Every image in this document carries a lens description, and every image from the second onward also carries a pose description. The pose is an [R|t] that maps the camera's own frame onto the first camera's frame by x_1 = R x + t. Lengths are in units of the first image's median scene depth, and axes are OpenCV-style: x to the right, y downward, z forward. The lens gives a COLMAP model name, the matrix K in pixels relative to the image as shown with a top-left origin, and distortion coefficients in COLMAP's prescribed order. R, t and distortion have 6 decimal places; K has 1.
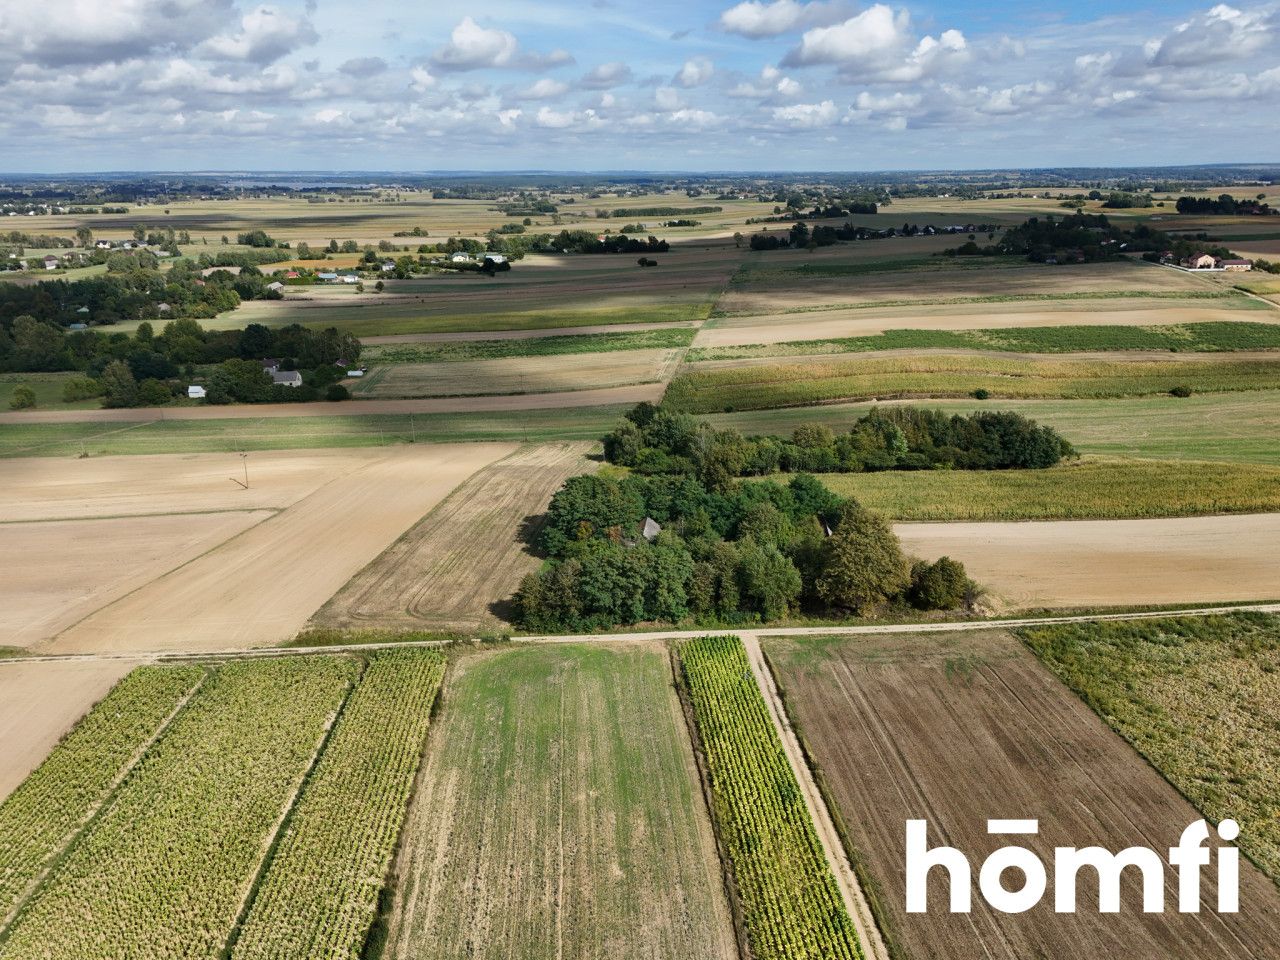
lens RADIAL K [[980.4, 0, 640.0], [0, 980.4, 480.0], [0, 0, 1]] dist [0.035948, -0.002421]
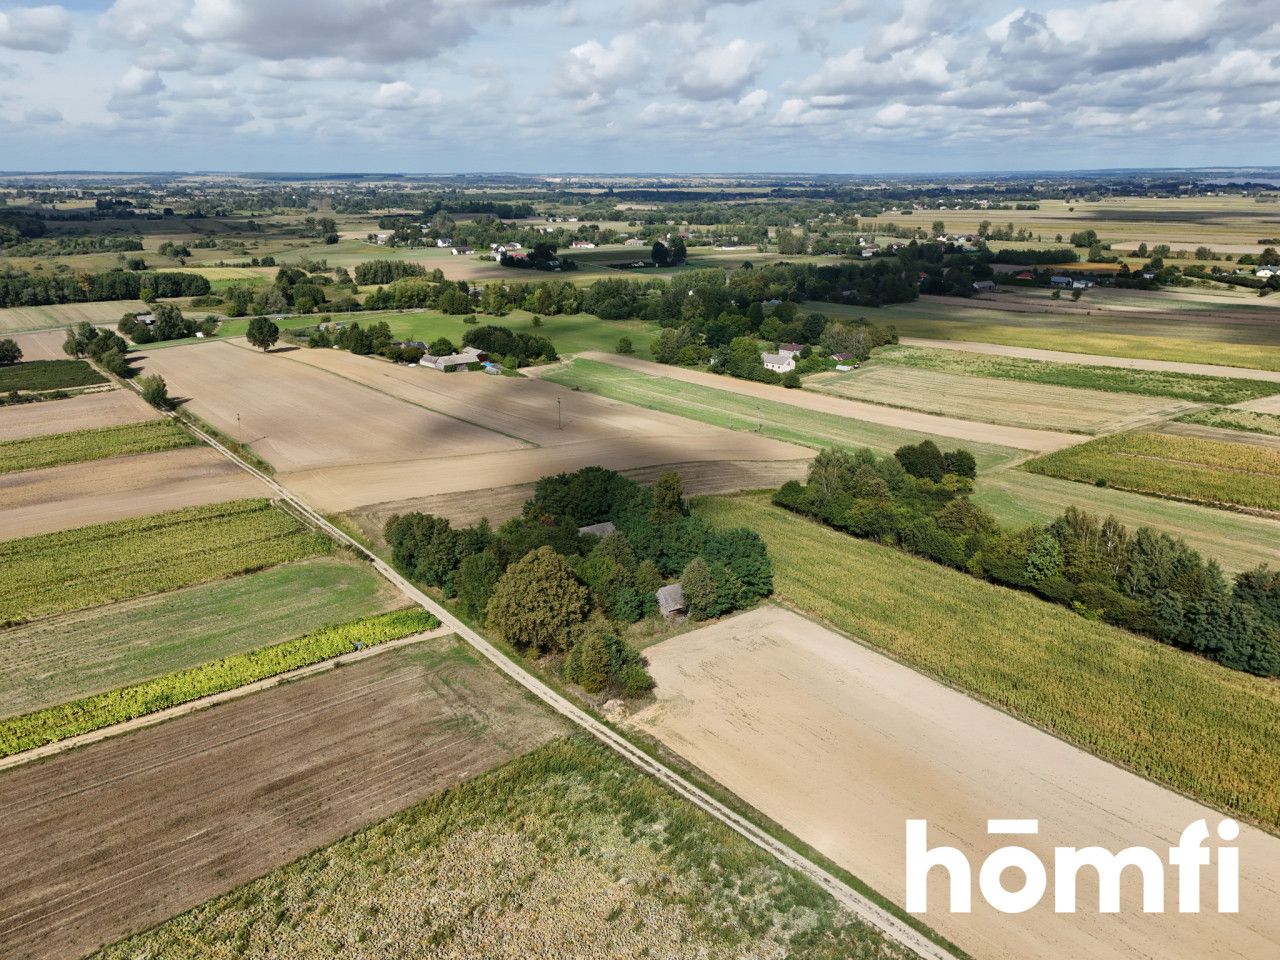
lens RADIAL K [[978.5, 0, 640.0], [0, 978.5, 480.0], [0, 0, 1]] dist [-0.004283, -0.006238]
pose [[0.580919, 0.241961, -0.777166, 0.118933], [-0.234757, 0.964027, 0.124661, -0.021150], [0.779373, 0.110027, 0.616824, 0.058392]]
